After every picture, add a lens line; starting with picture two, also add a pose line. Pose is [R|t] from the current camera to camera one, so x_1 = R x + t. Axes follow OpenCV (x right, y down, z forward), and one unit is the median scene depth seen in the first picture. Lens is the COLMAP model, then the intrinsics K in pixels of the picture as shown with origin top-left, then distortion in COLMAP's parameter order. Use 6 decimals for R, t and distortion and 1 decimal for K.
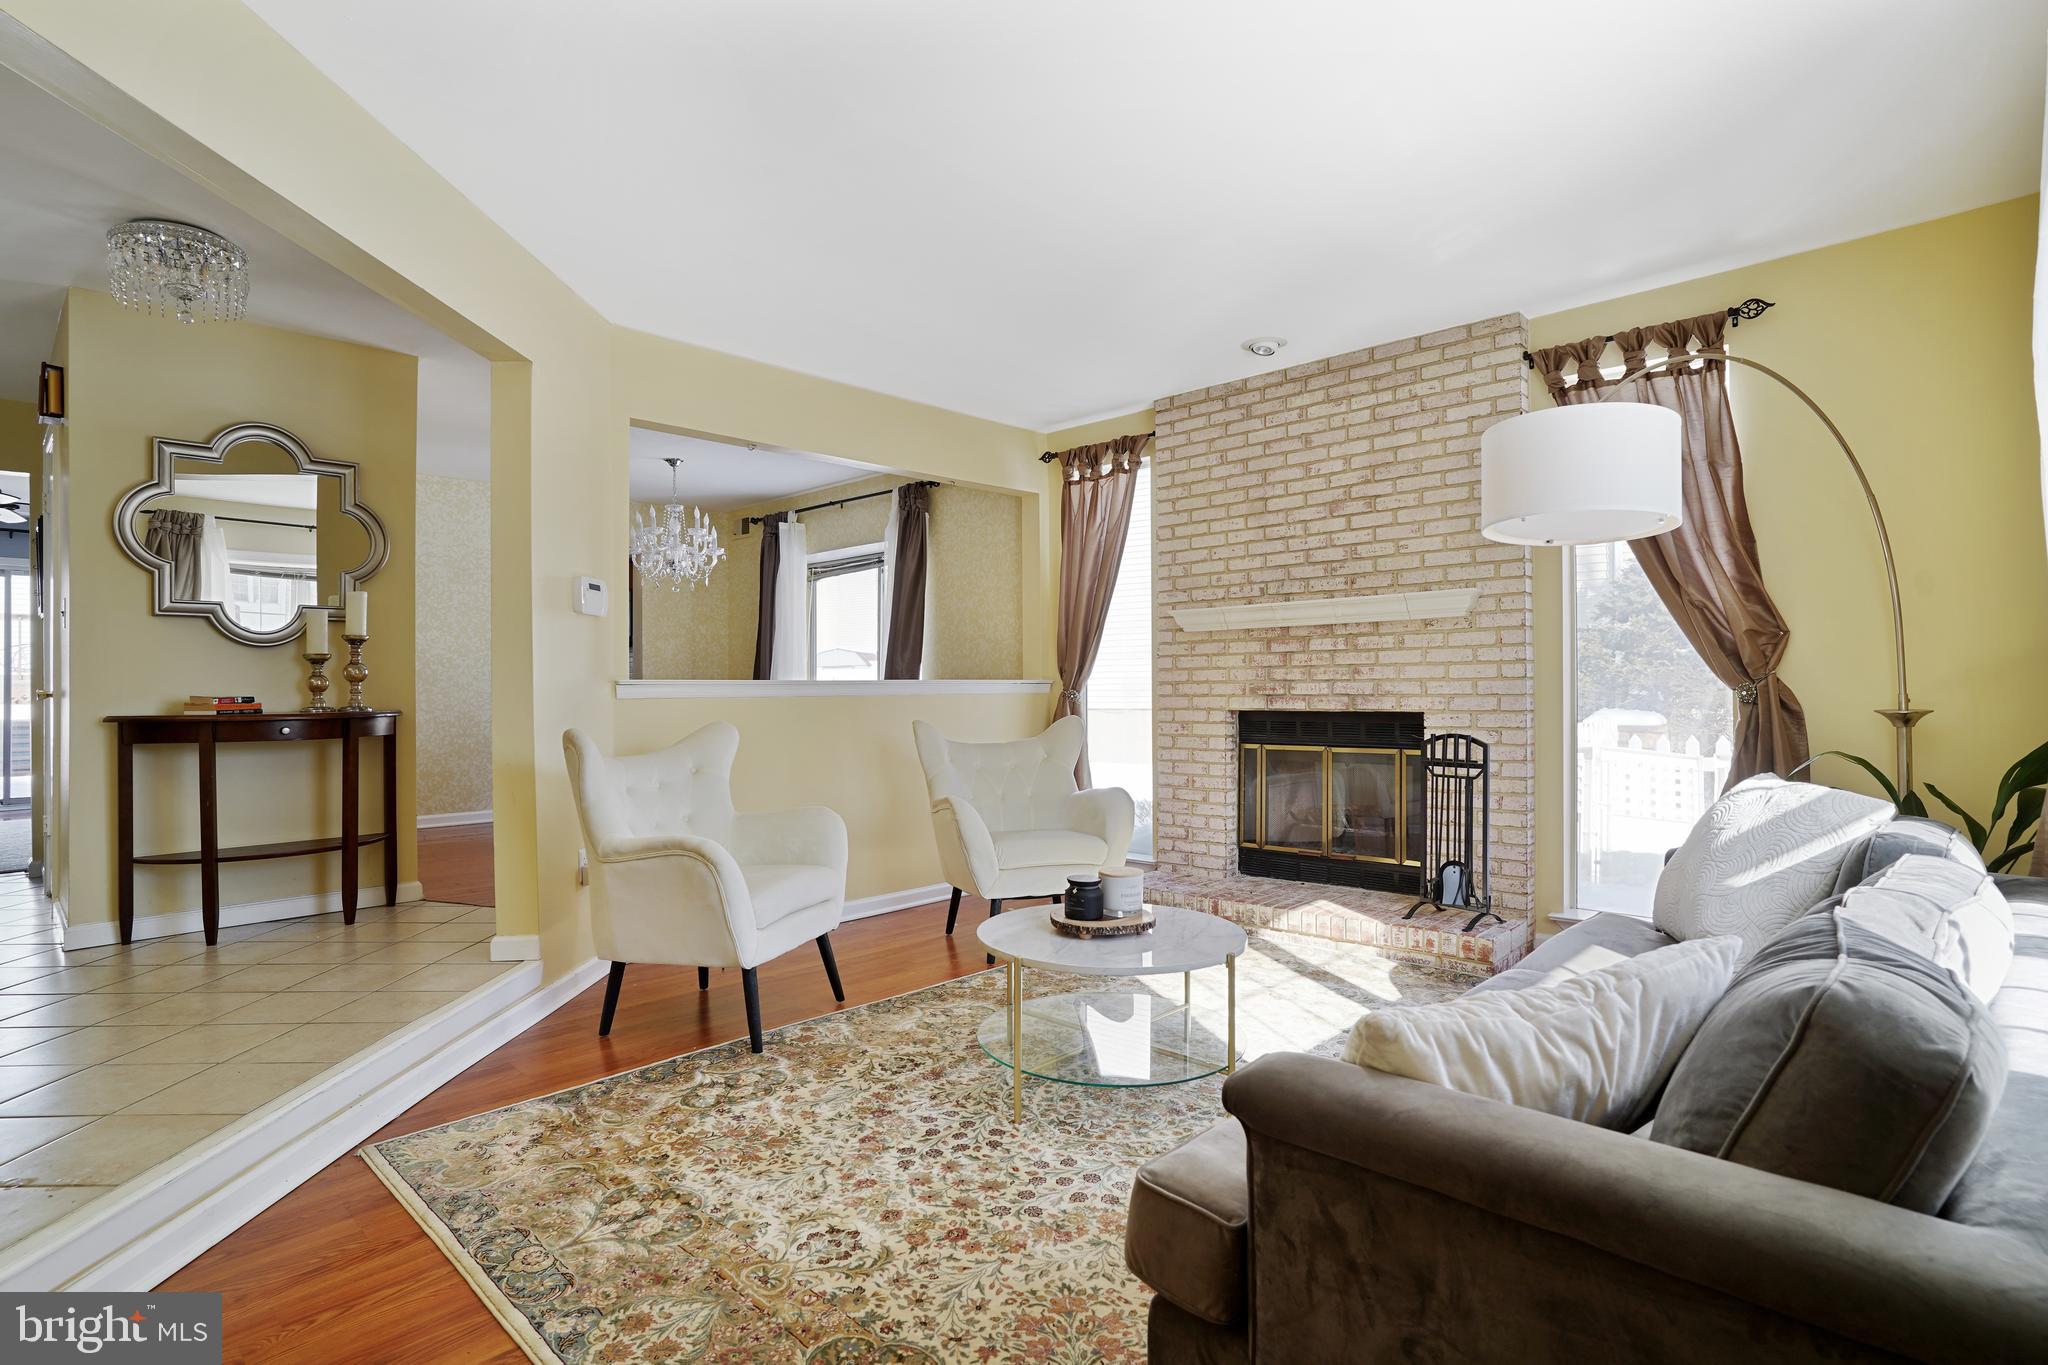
lens RADIAL K [[1013.1, 0, 1018.1], [0, 1013.1, 673.5], [0, 0, 1]] dist [-0.055374, 0.030574]
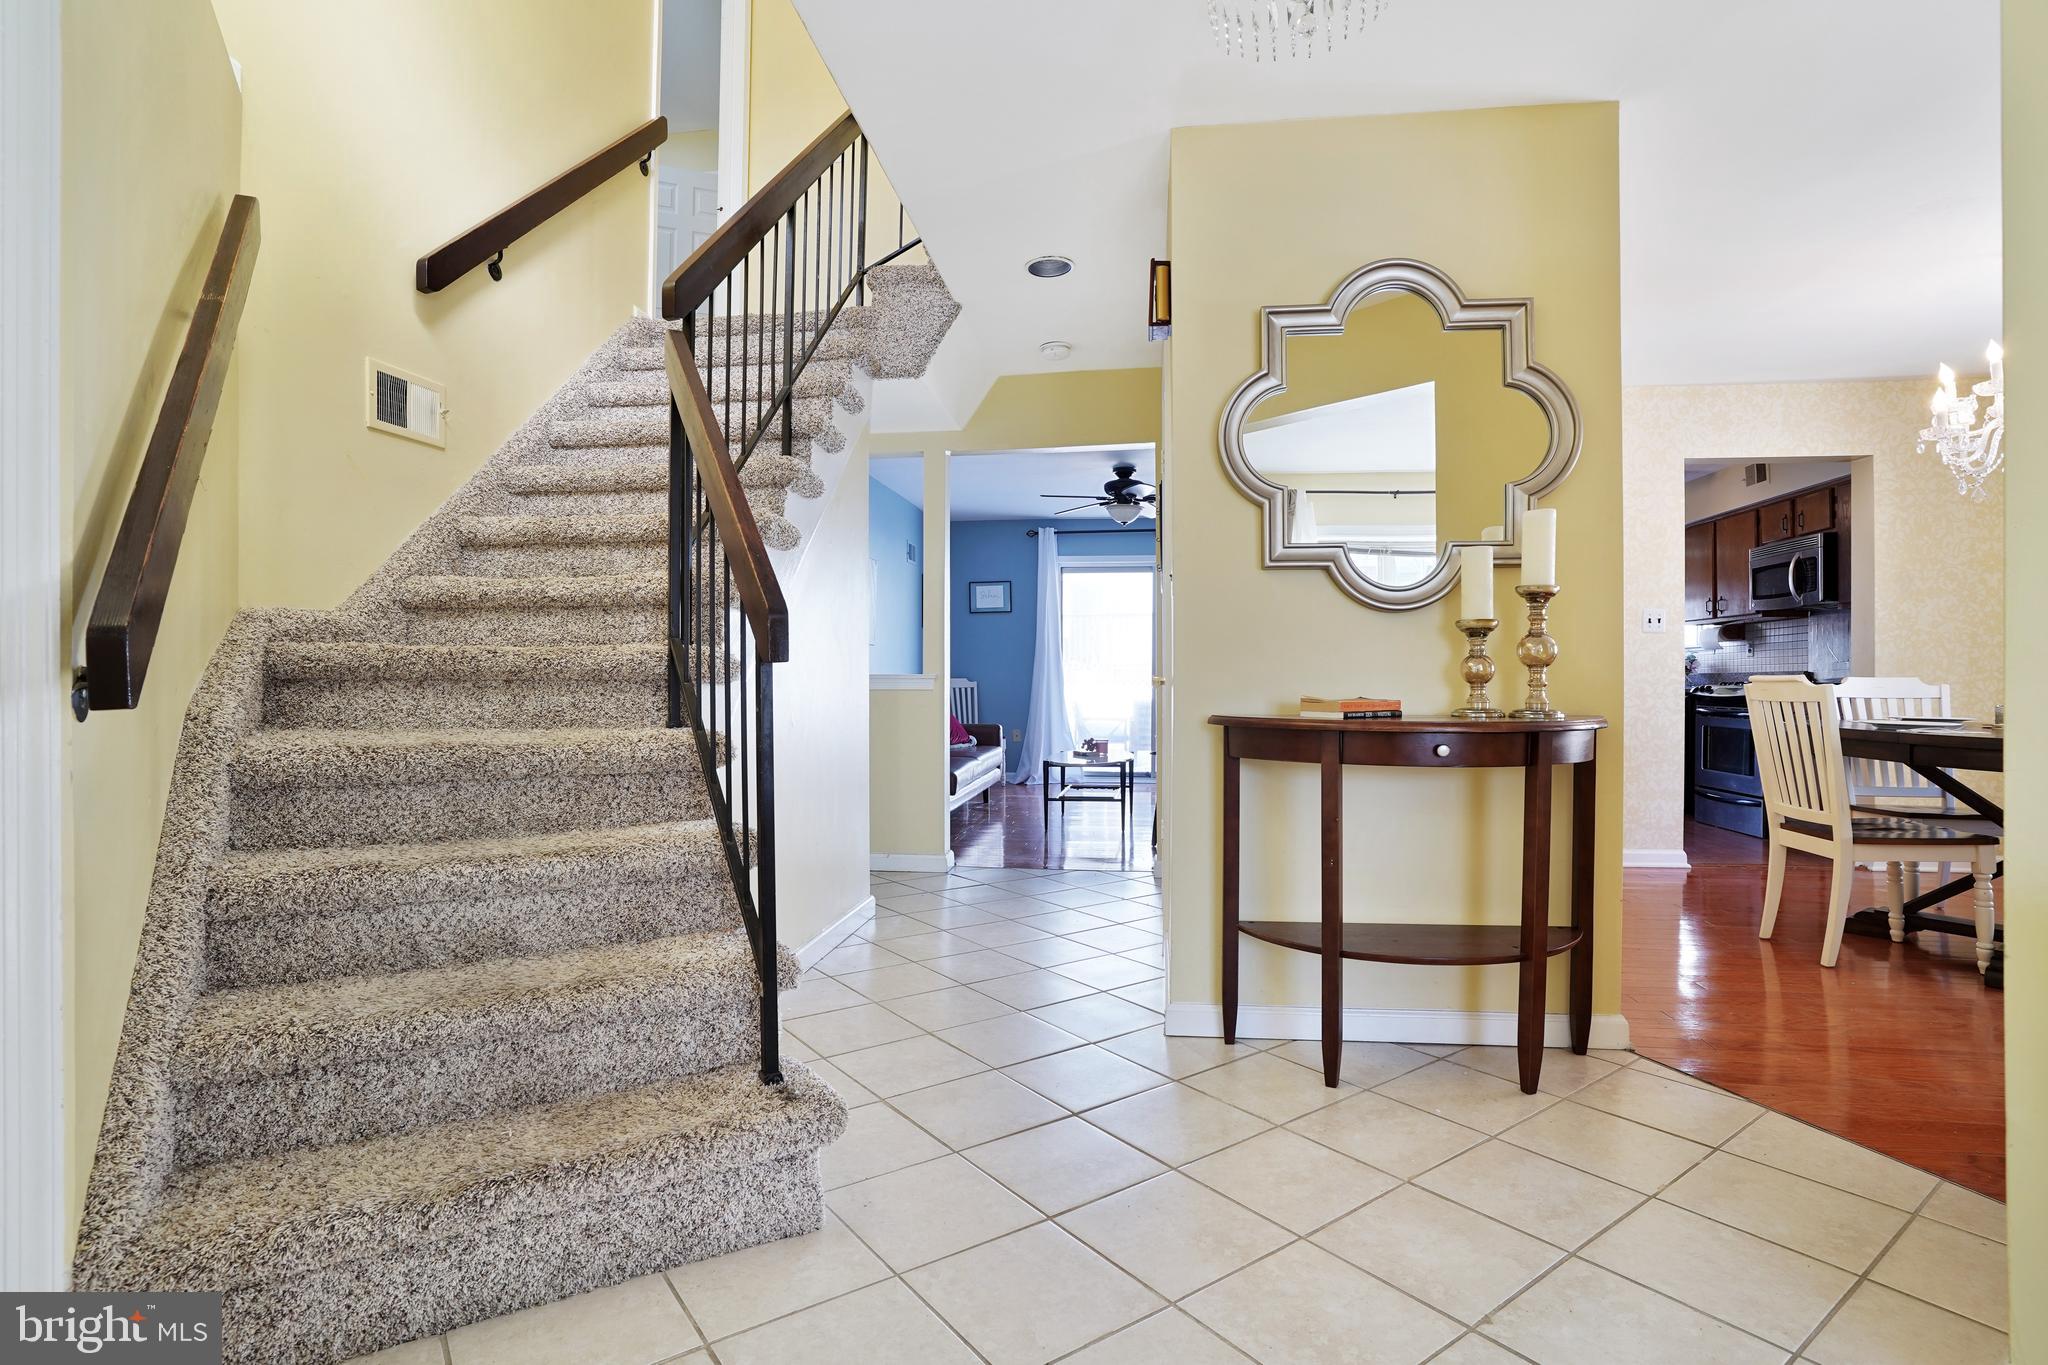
lens RADIAL K [[1003.8, 0, 1024.0], [0, 1003.8, 682.5], [0, 0, 1]] dist [-0.063548, 0.029122]
pose [[0.586240, 0.015101, -0.809997, -0.358594], [0.003554, 0.999769, 0.021212, 0.004026], [0.810129, -0.015314, 0.586051, 0.401050]]
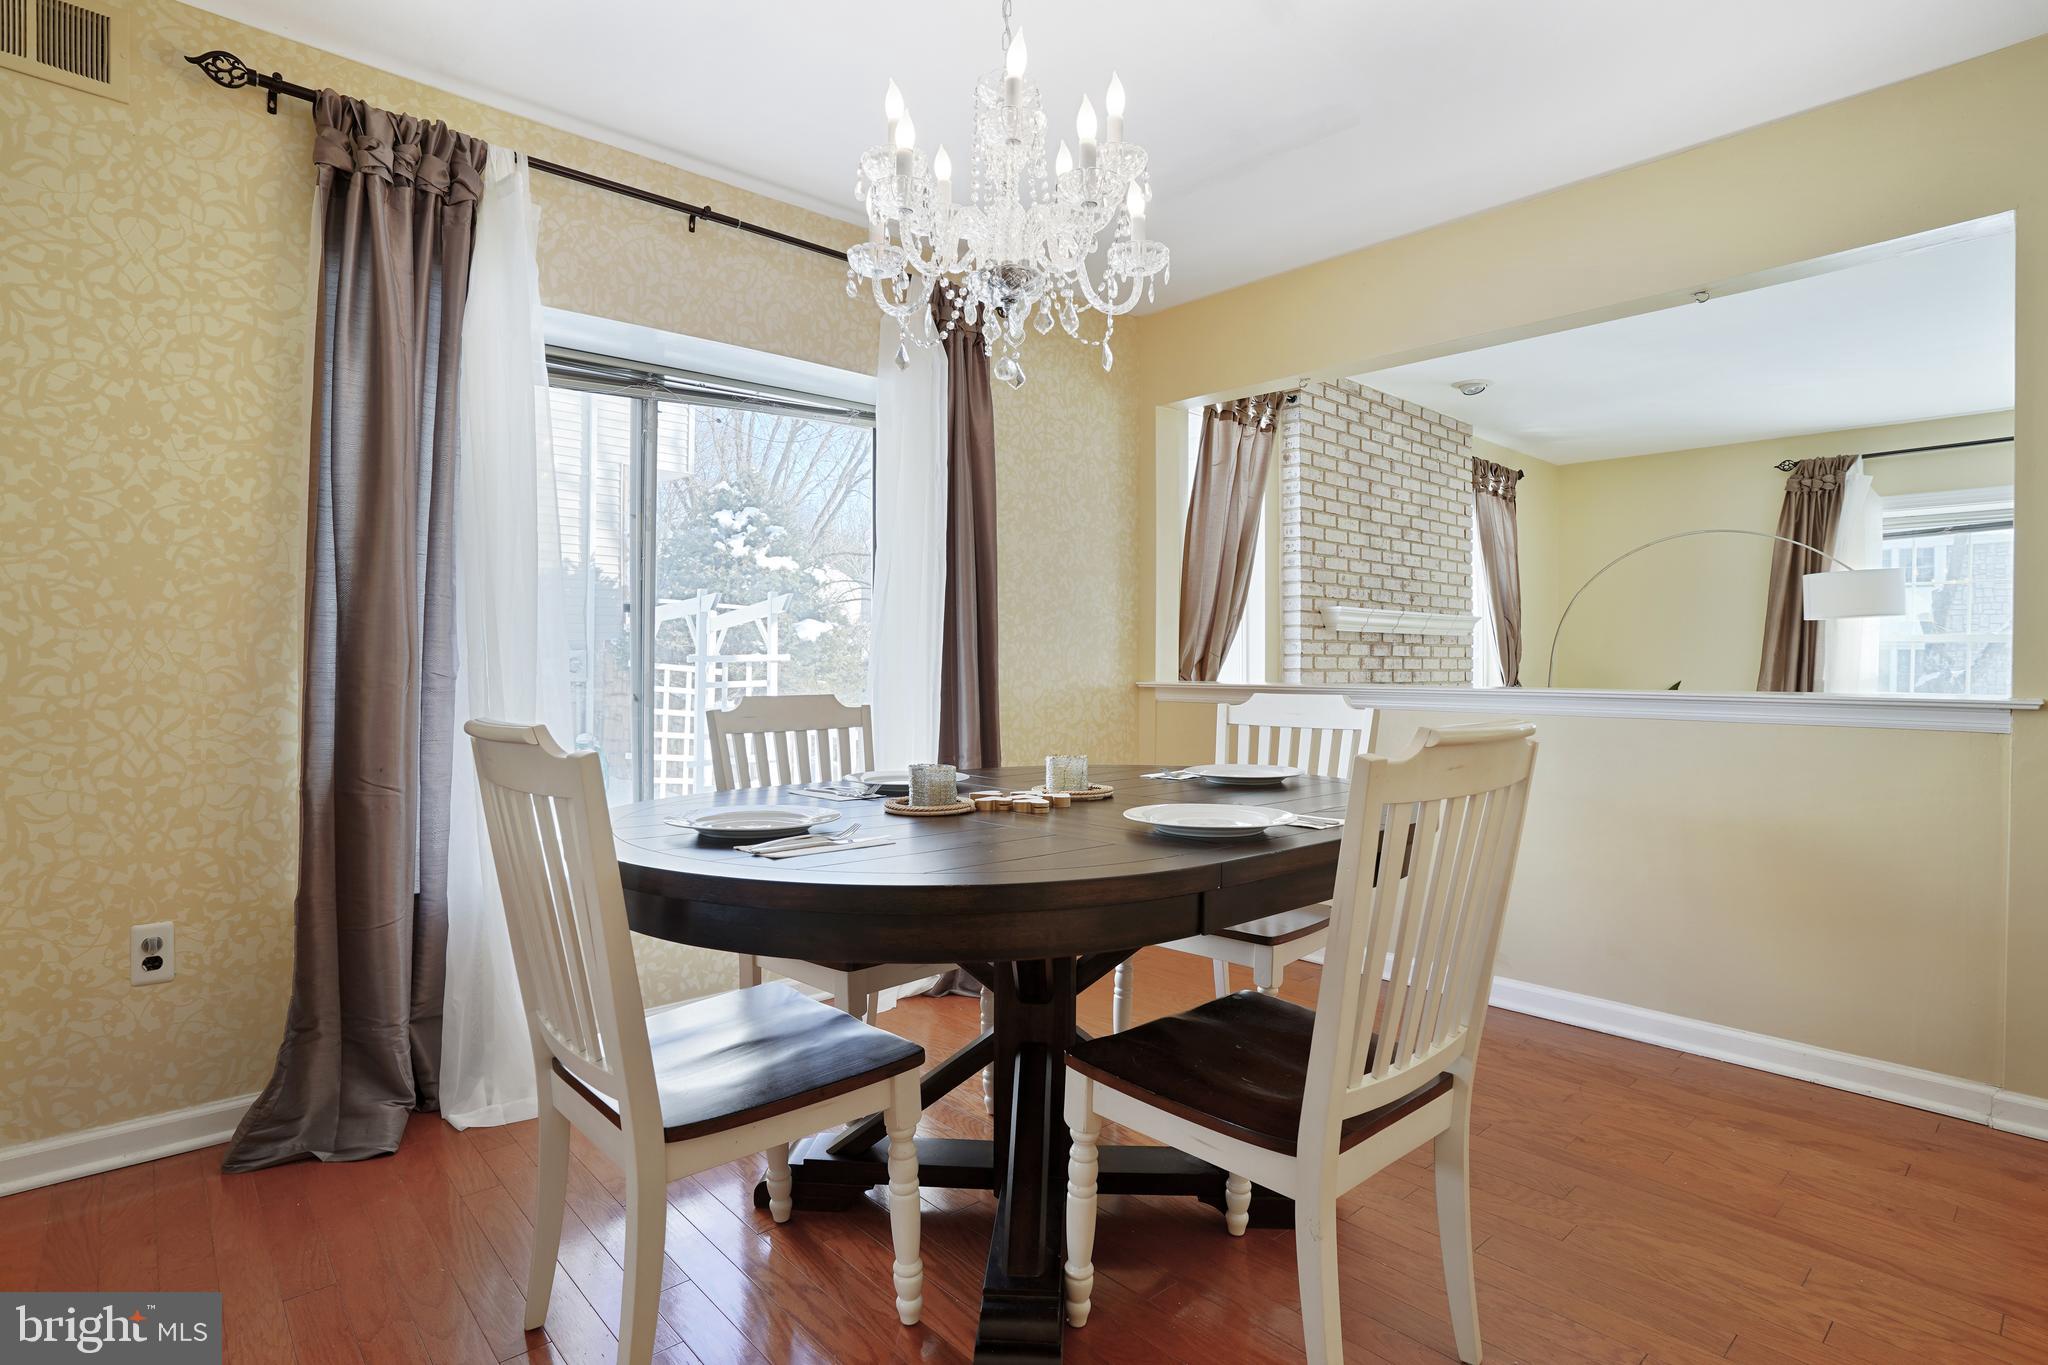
lens RADIAL K [[1021.3, 0, 1010.5], [0, 1021.3, 682.2], [0, 0, 1]] dist [-0.054435, 0.026377]
pose [[0.074818, -0.005249, 0.997183, -0.938471], [-0.014365, 0.999877, 0.006341, 0.005713], [-0.997094, -0.014799, 0.074733, 1.463814]]
